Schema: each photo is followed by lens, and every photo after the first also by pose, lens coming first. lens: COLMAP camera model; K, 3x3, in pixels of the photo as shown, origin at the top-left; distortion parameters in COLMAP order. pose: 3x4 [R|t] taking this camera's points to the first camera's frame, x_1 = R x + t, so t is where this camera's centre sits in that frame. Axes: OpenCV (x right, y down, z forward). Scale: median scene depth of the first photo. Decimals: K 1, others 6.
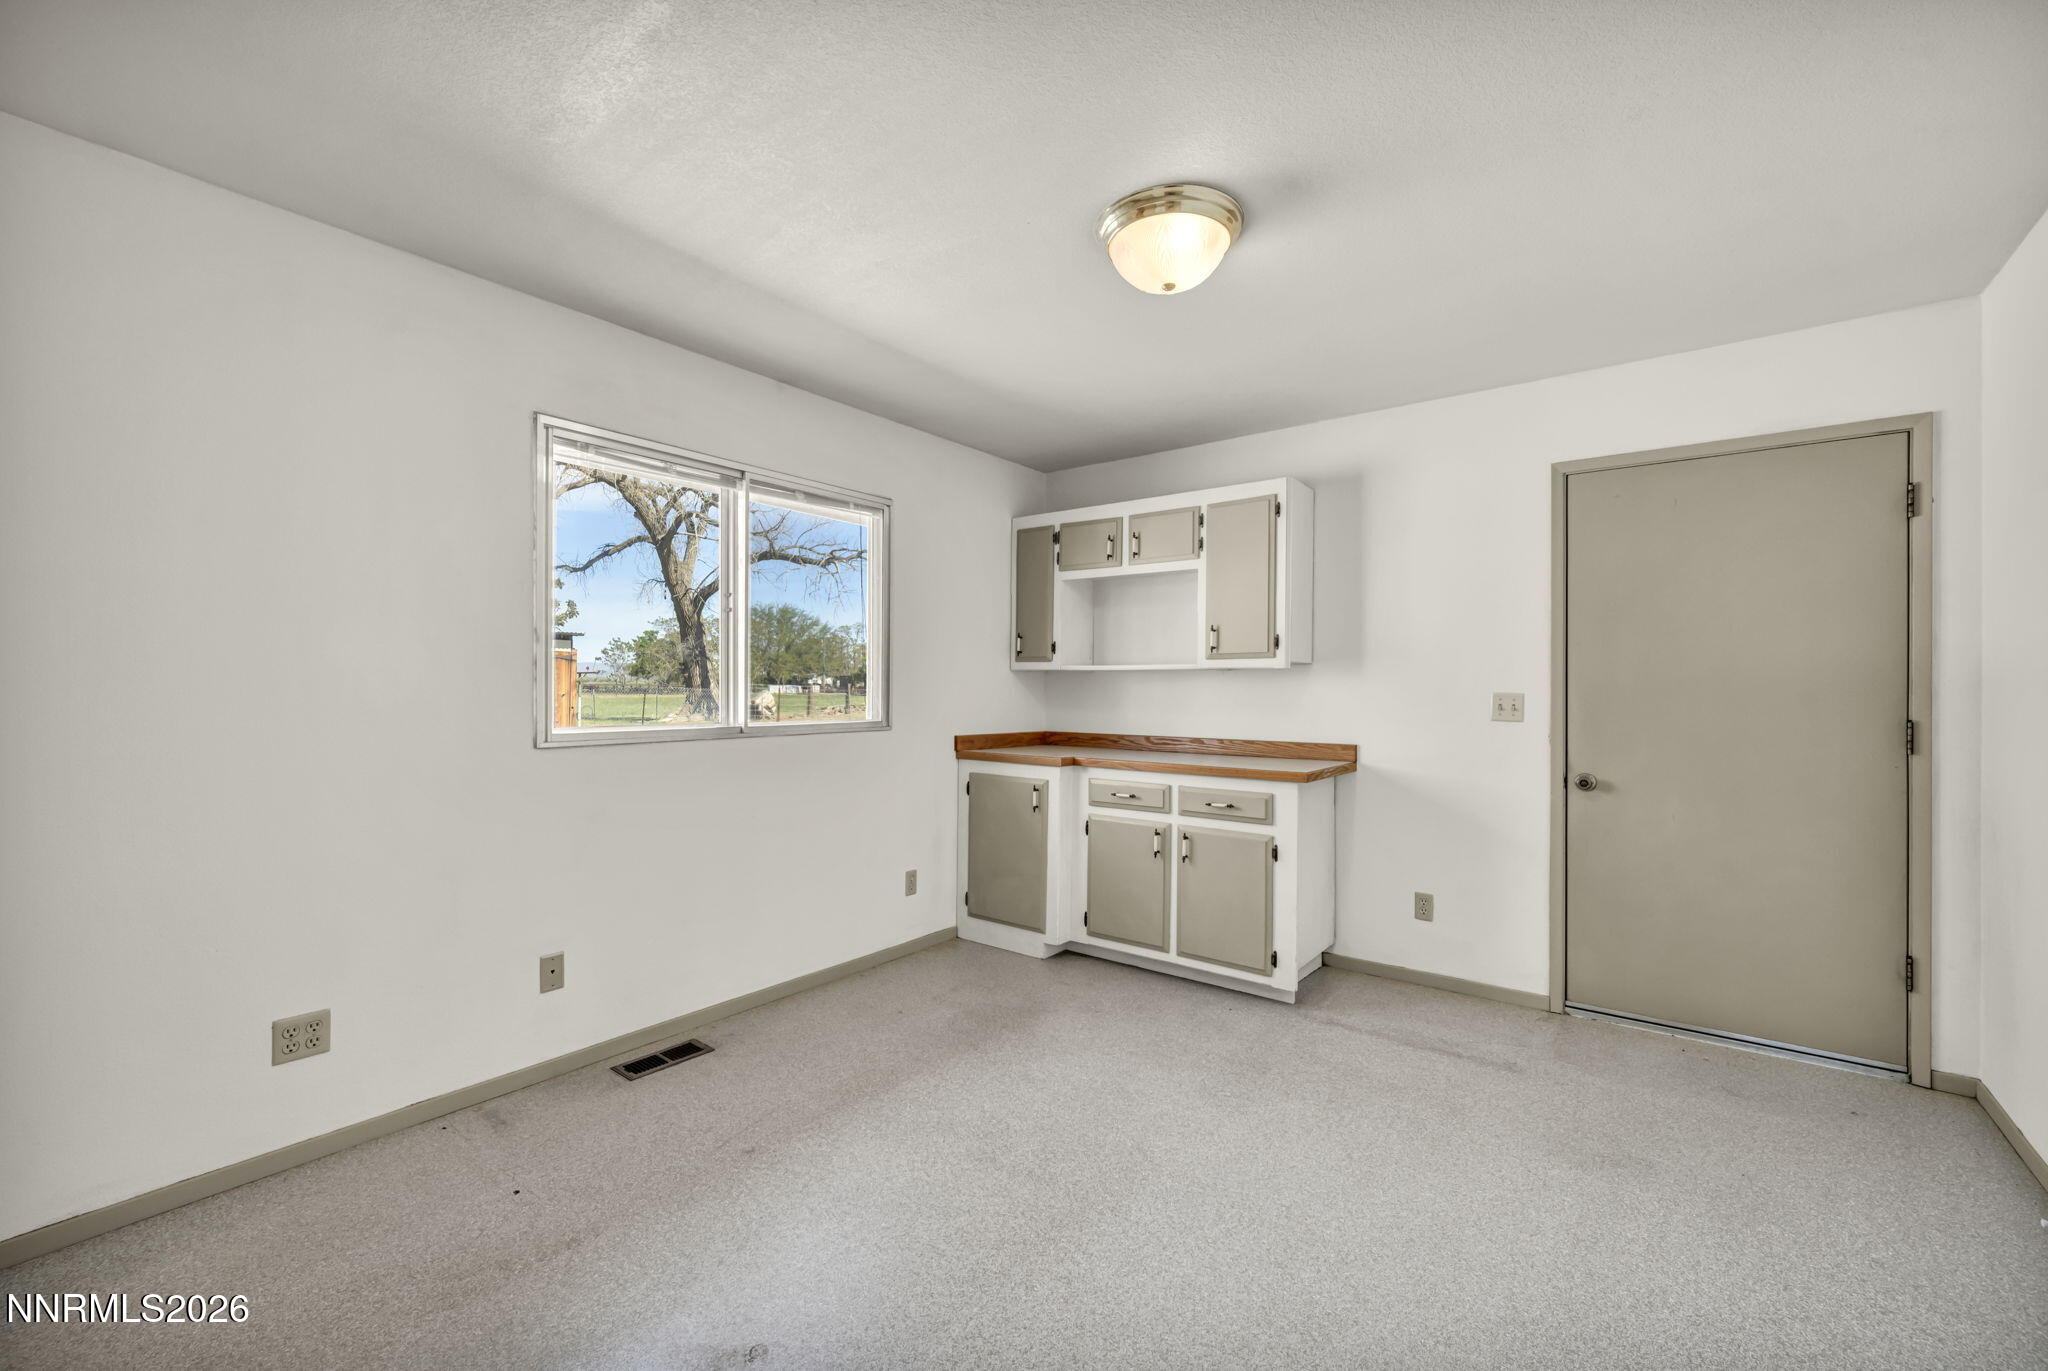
lens RADIAL K [[809.9, 0, 1024.0], [0, 809.9, 685.5], [0, 0, 1]] dist [-0.000325, -0.000068]
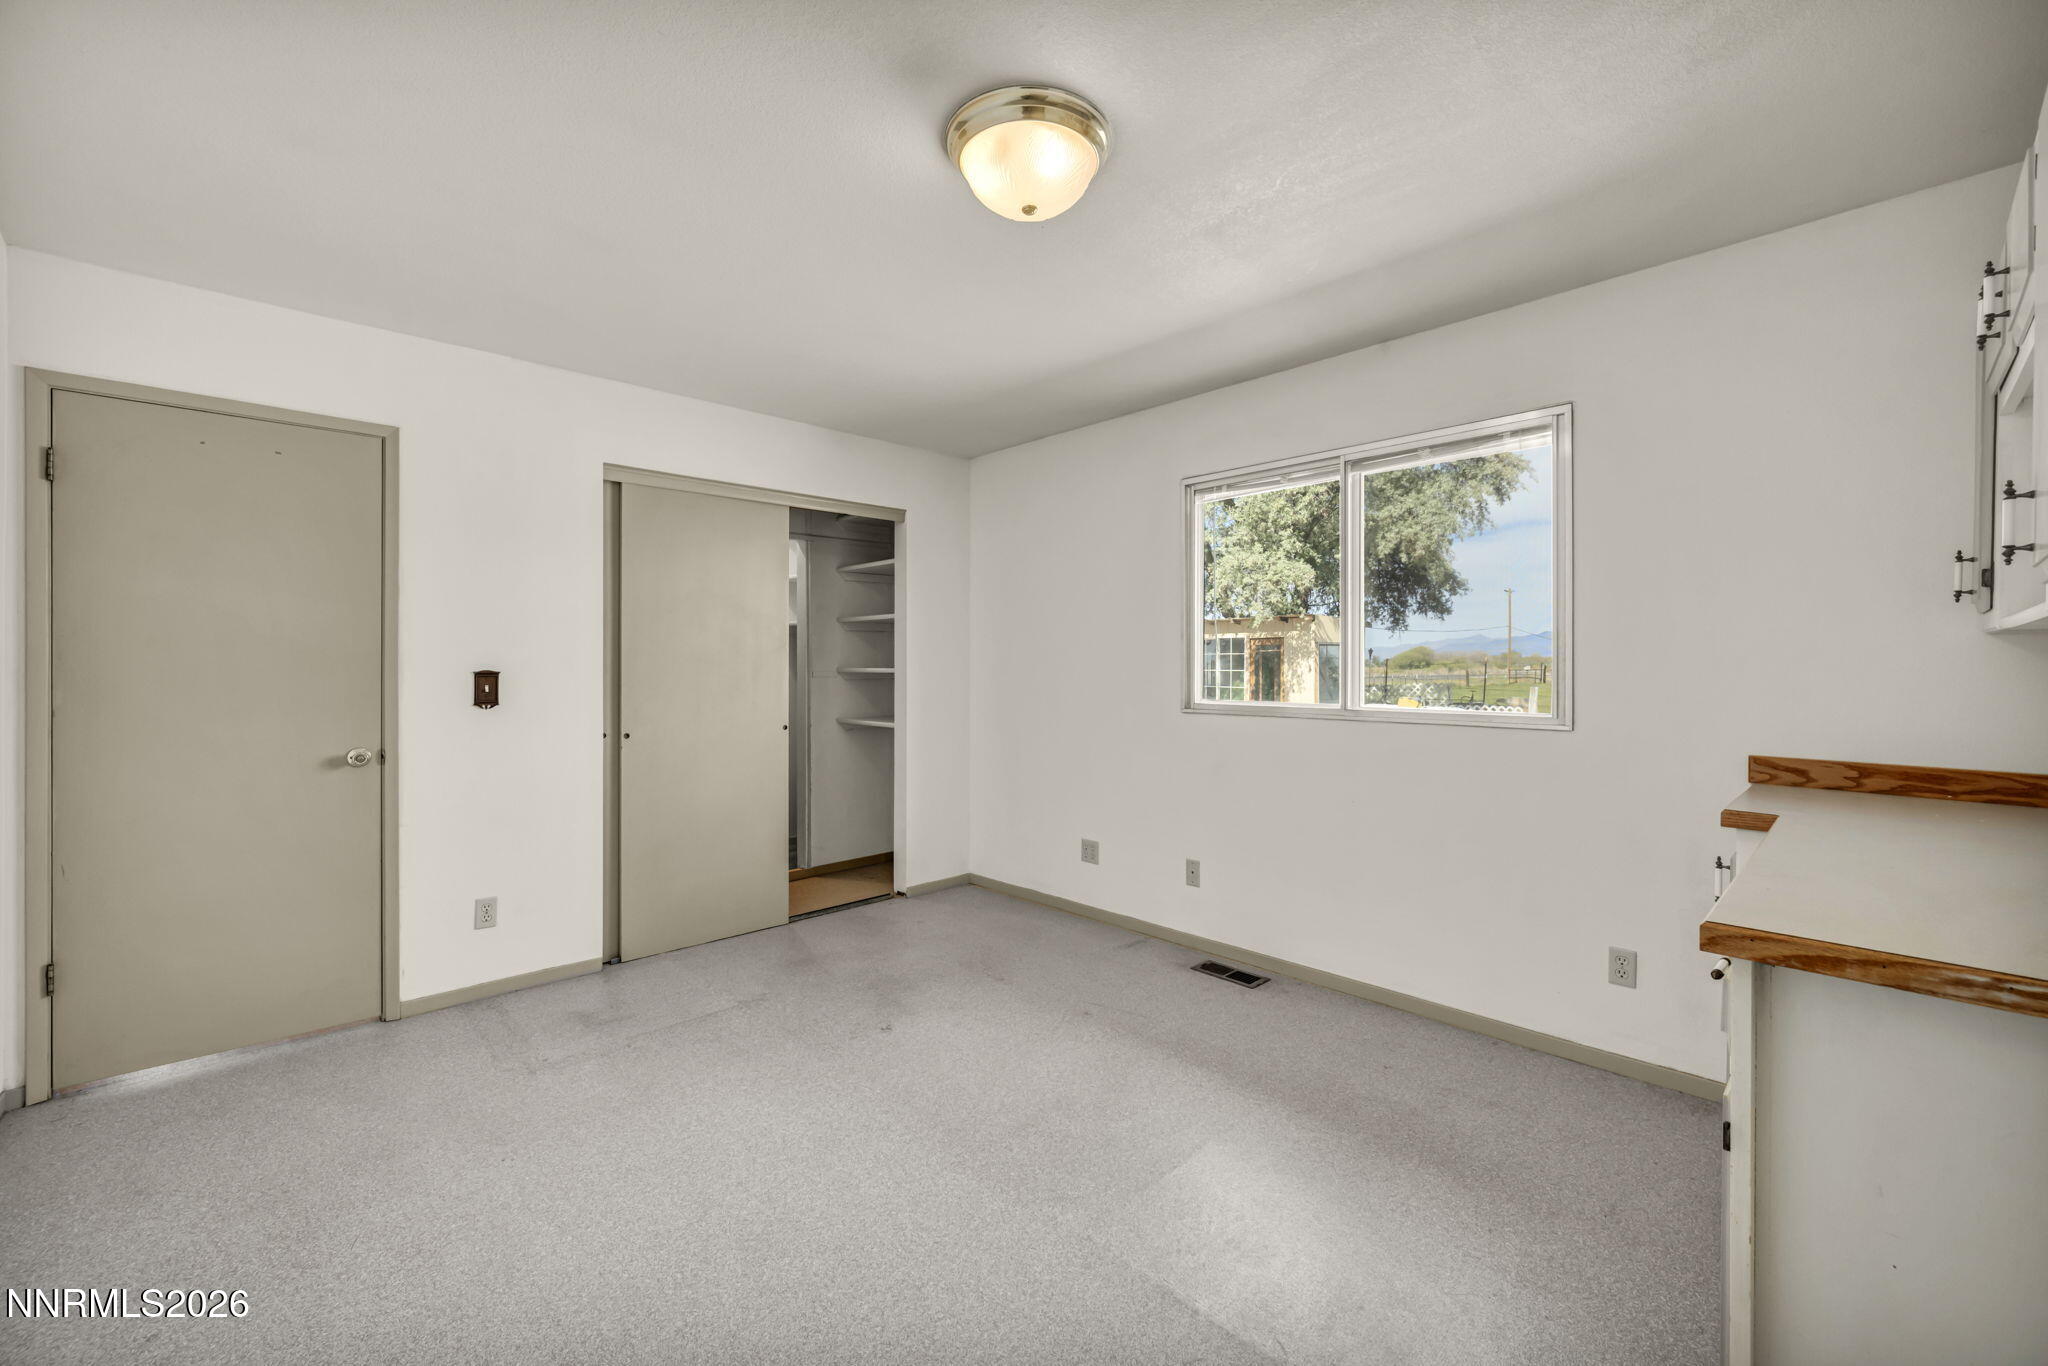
lens RADIAL K [[844.6, 0, 1062.8], [0, 844.6, 665.6], [0, 0, 1]] dist [0.001021, 0.000084]
pose [[-0.118339, -0.006361, -0.992953, 0.894905], [-0.000943, 0.999980, -0.006293, 0.005616], [0.992973, 0.000192, -0.118342, 0.949214]]
